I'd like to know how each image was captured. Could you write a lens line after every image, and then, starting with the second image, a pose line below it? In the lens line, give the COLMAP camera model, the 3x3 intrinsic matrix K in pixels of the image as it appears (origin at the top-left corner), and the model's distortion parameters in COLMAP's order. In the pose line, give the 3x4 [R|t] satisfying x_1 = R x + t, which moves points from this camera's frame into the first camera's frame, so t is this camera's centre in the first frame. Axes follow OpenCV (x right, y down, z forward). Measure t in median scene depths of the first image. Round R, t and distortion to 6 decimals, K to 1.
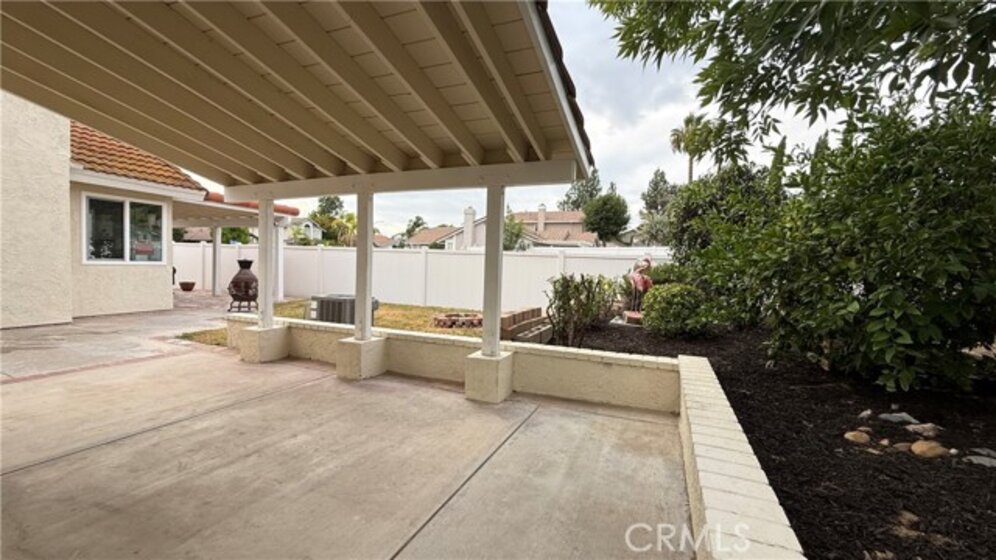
lens RADIAL K [[390.9, 0, 495.4], [0, 390.9, 279.4], [0, 0, 1]] dist [-0.000471, -0.000194]
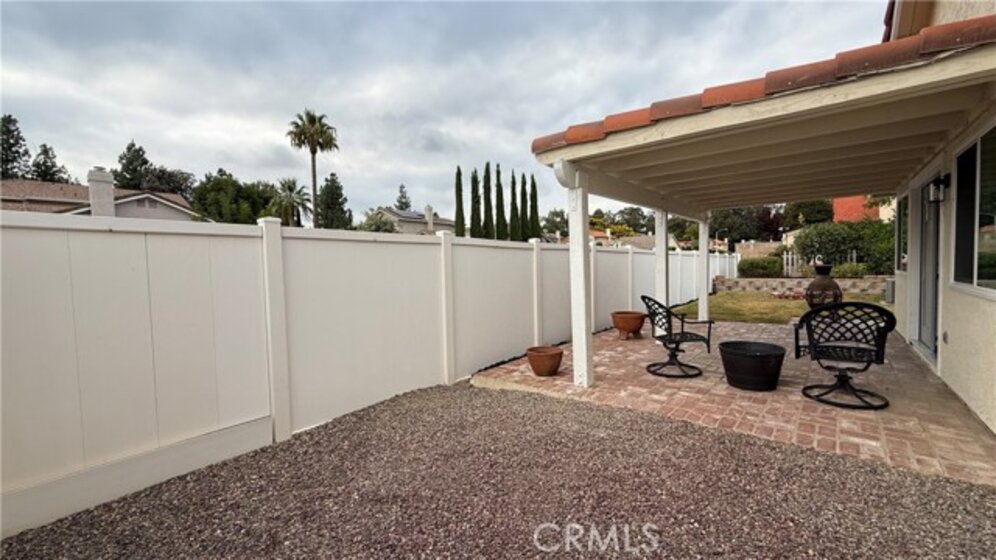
lens RADIAL K [[399.5, 0, 494.3], [0, 399.5, 282.0], [0, 0, 1]] dist [-0.000650, -0.000014]
pose [[0.309786, -0.081303, 0.947324, -0.341992], [0.073557, 0.995401, 0.061375, -0.020462], [-0.947957, 0.050669, 0.314341, 0.262591]]
